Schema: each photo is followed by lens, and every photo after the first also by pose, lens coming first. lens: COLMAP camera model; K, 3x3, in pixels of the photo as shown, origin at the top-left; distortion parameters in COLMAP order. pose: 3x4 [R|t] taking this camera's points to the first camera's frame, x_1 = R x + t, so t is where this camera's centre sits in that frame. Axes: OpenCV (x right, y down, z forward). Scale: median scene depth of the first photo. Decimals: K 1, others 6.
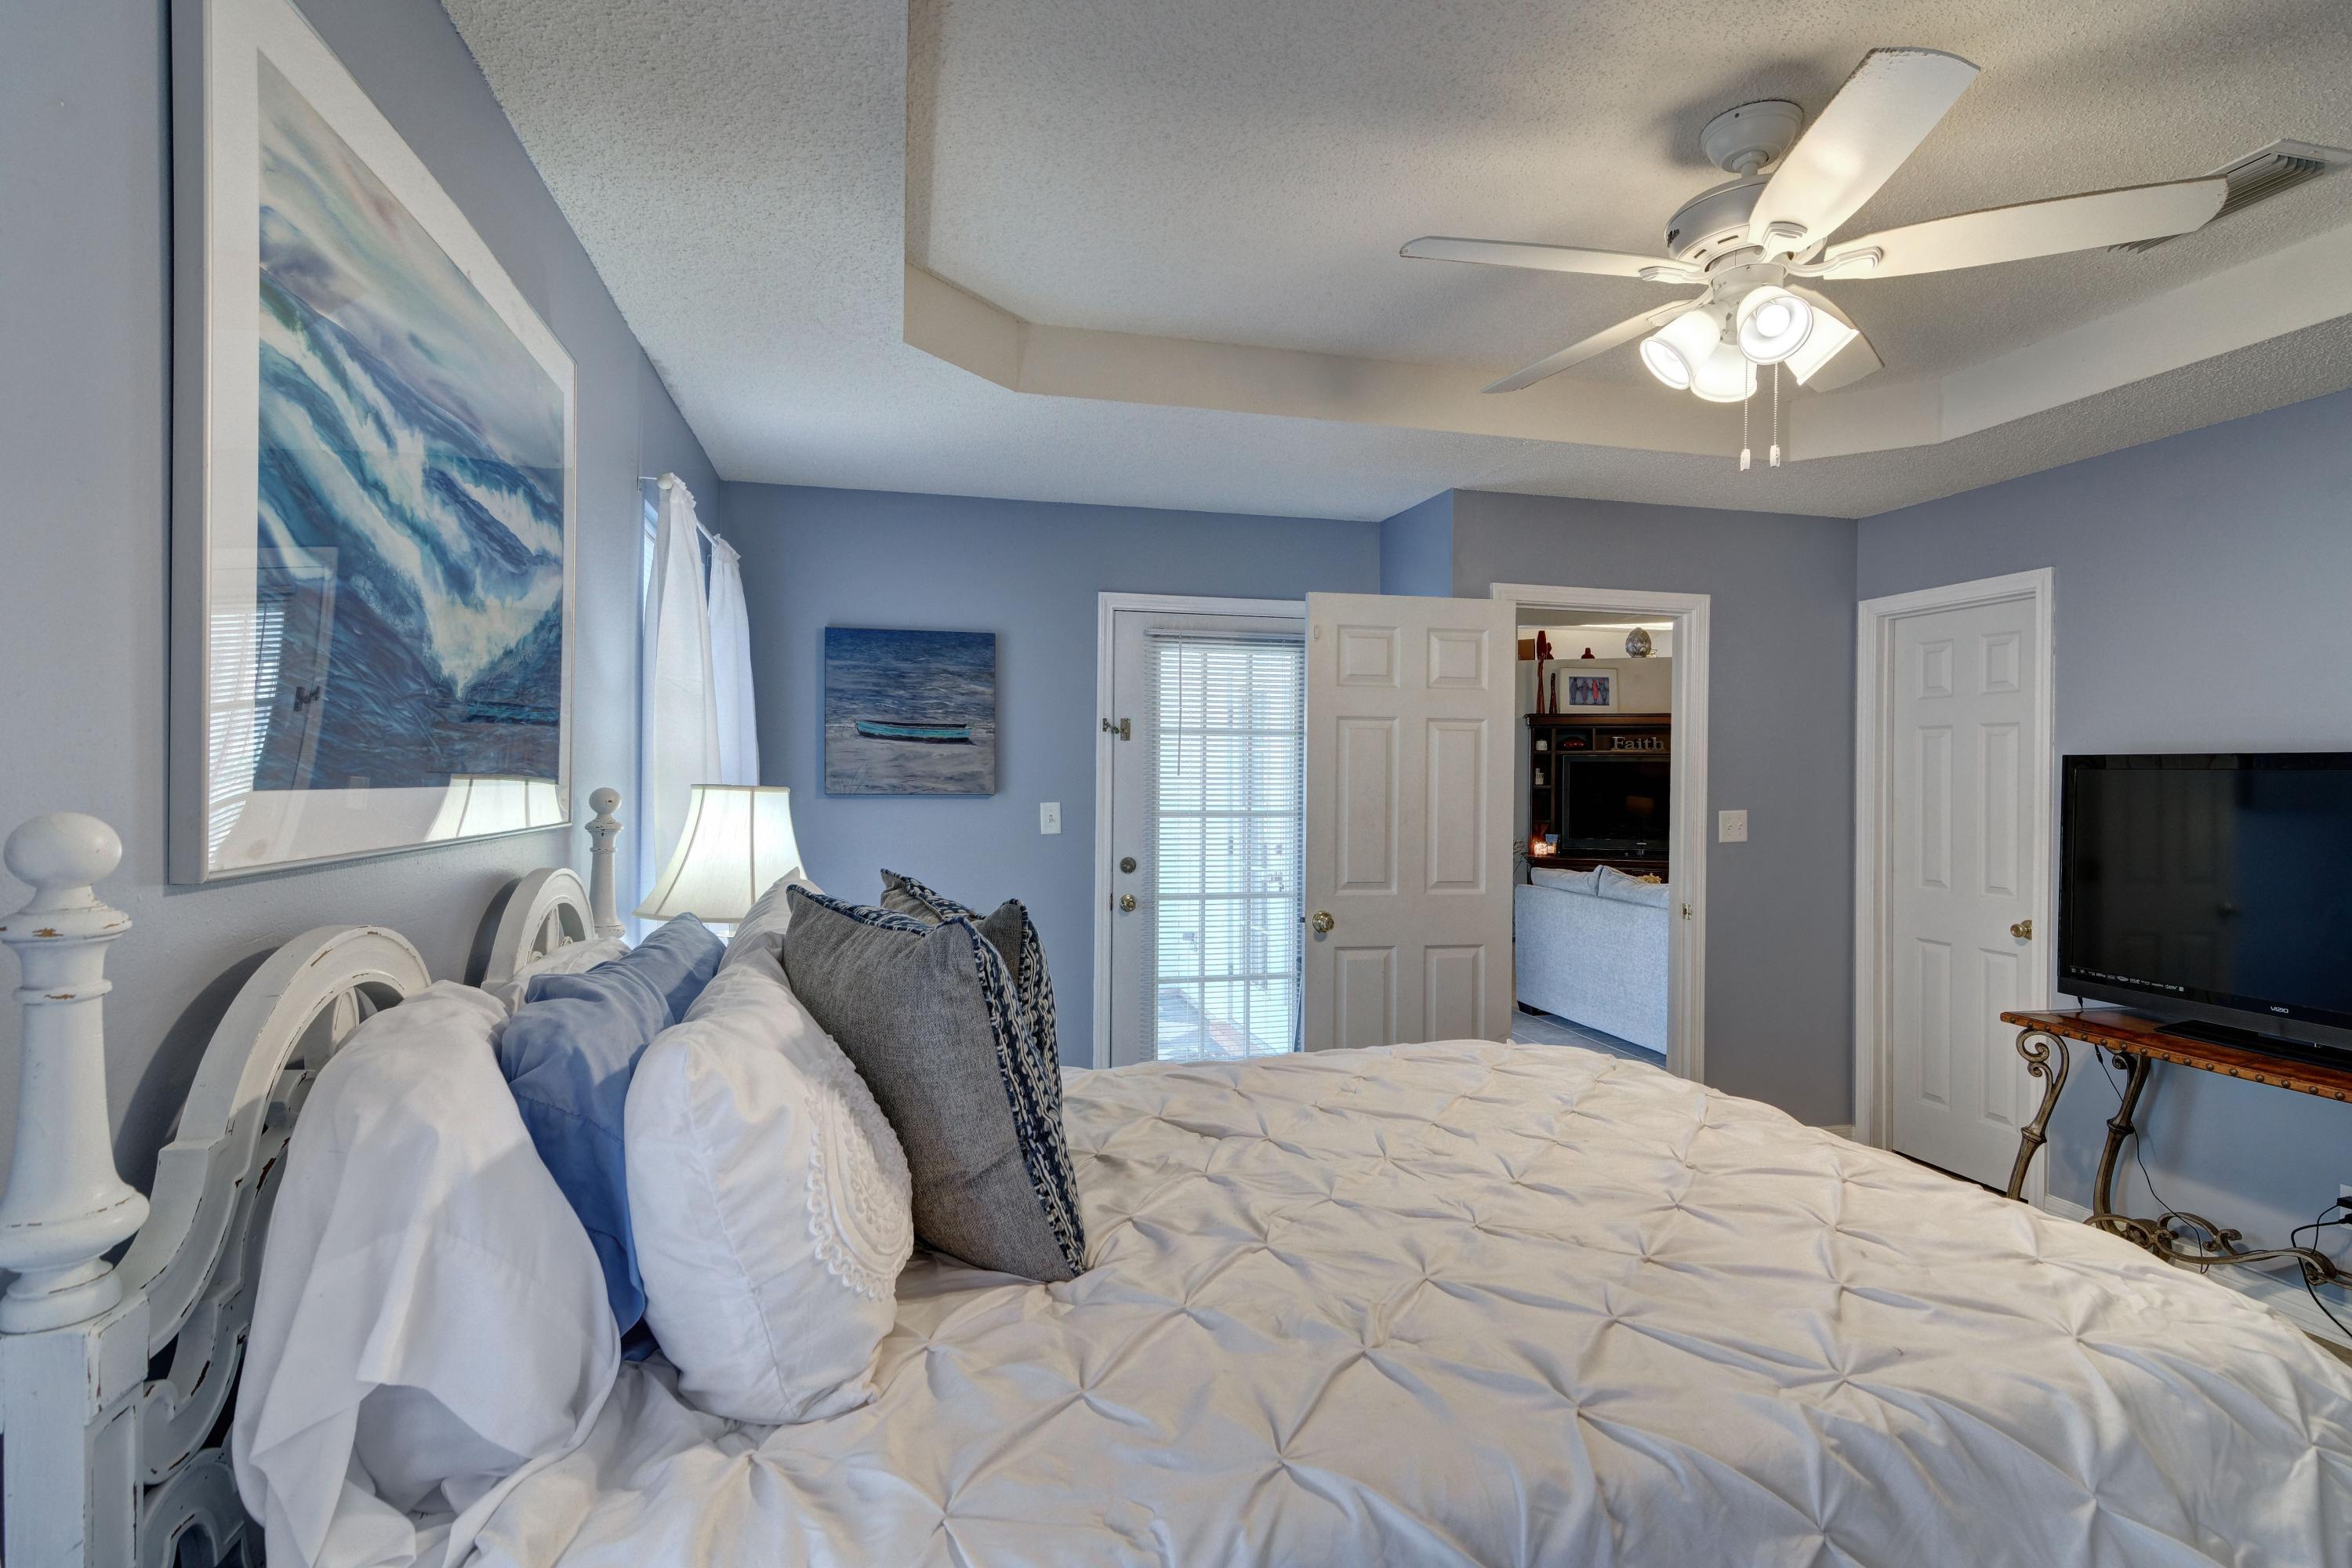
lens RADIAL K [[1128.5, 0, 1185.7], [0, 1128.5, 765.4], [0, 0, 1]] dist [0.004131, 0.000167]
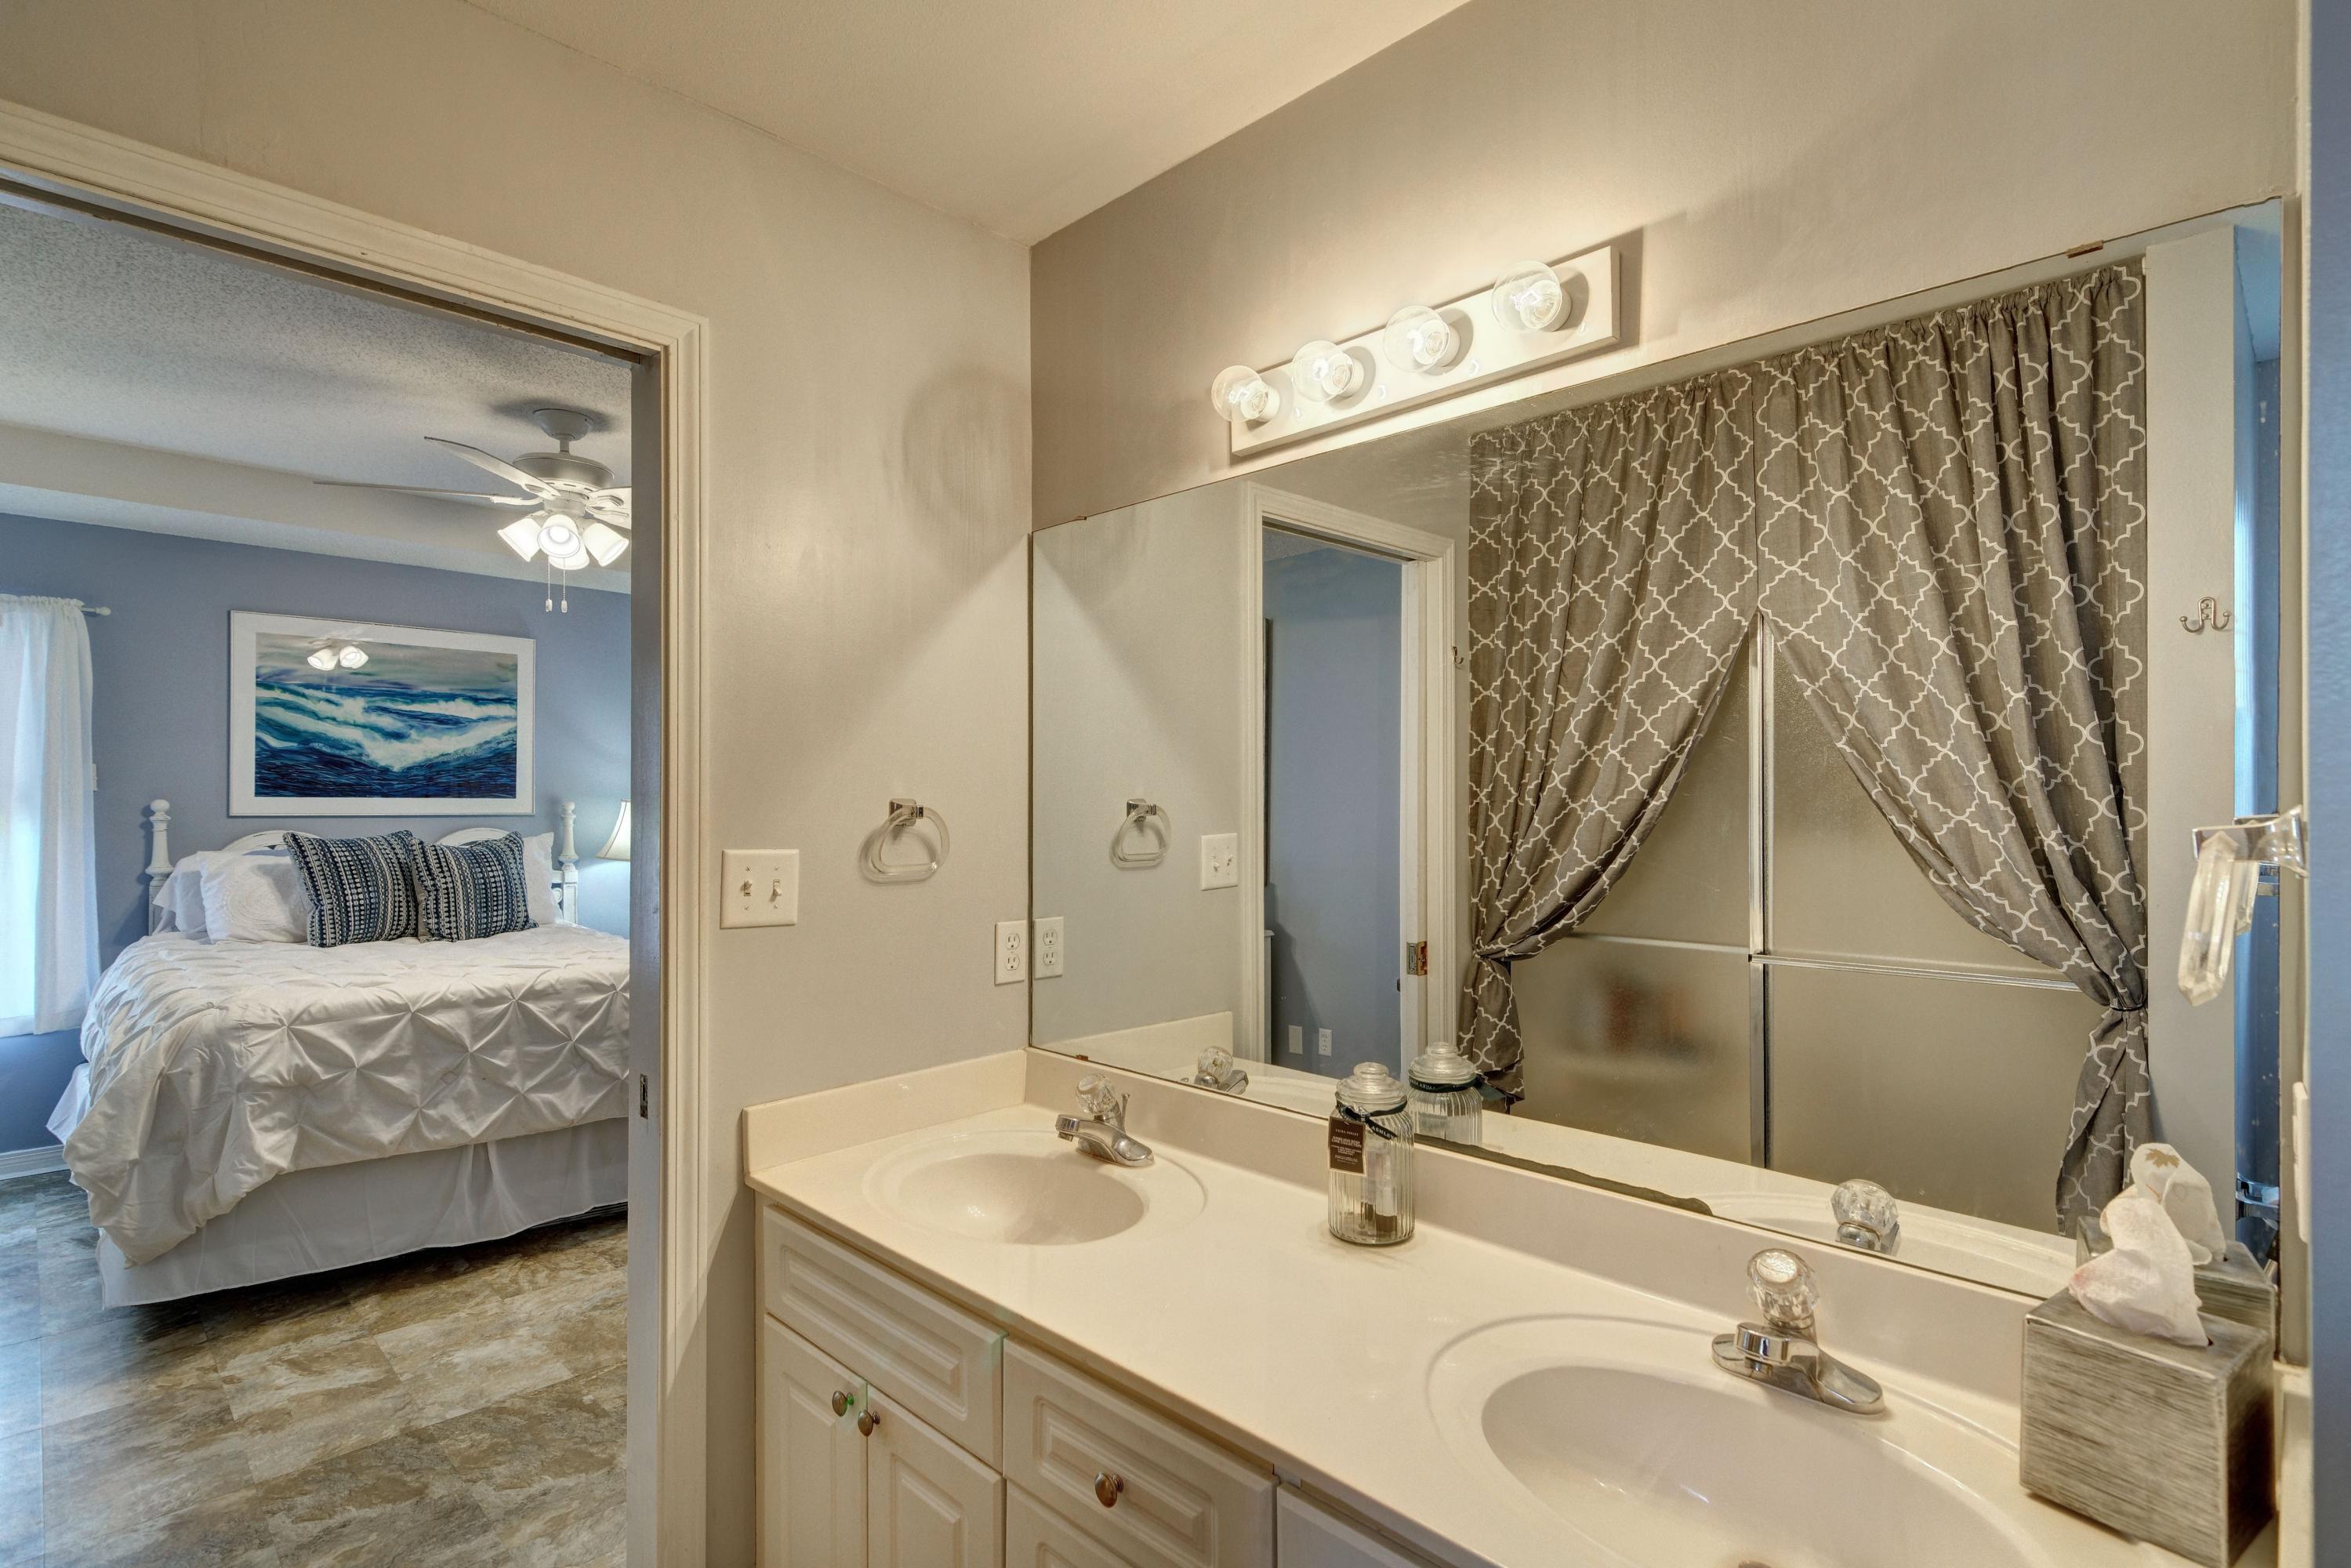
lens RADIAL K [[1133.3, 0, 1178.6], [0, 1133.3, 796.0], [0, 0, 1]] dist [0.005772, -0.000080]
pose [[0.511504, -0.011812, -0.859200, 1.278662], [0.010269, 0.999918, -0.007632, 0.023301], [0.859220, -0.004919, 0.511583, 0.477055]]
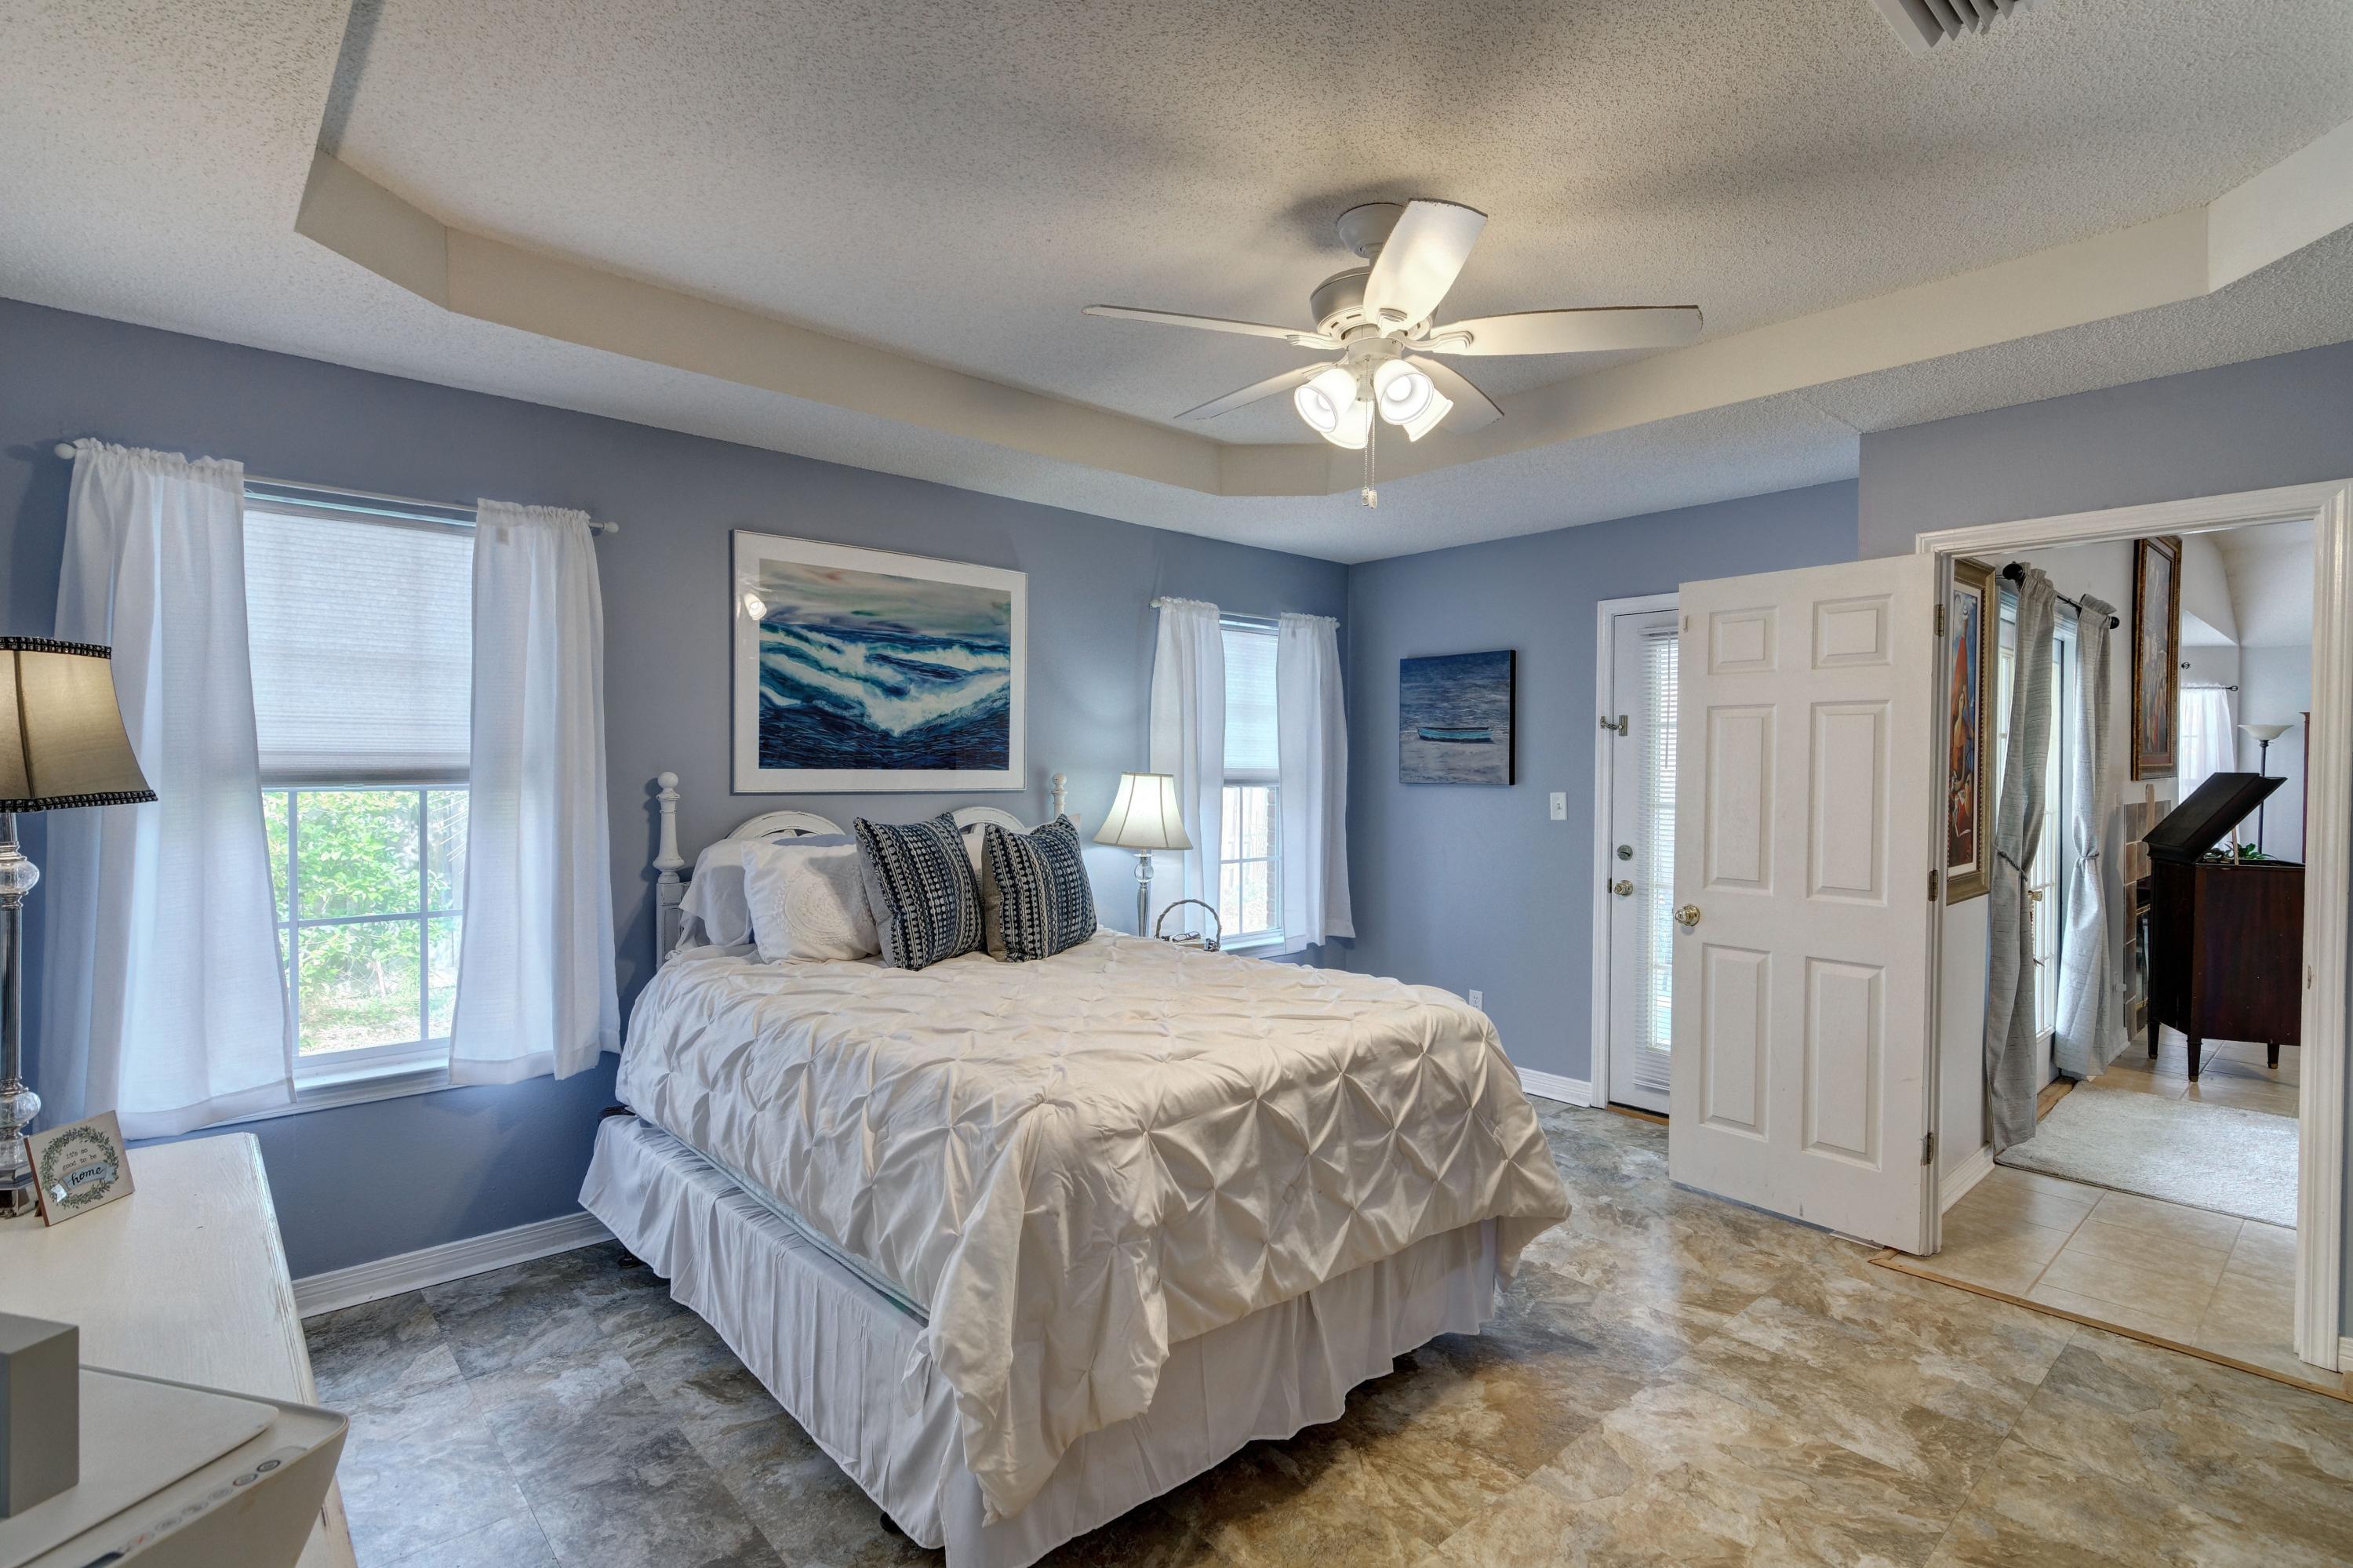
lens RADIAL K [[1126.4, 0, 1180.7], [0, 1126.4, 784.7], [0, 0, 1]] dist [0.010731, -0.000570]
pose [[0.462193, 0.009482, -0.886729, 0.754876], [0.005293, 0.999896, 0.013451, 0.008071], [0.886764, -0.010911, 0.462094, 0.139359]]
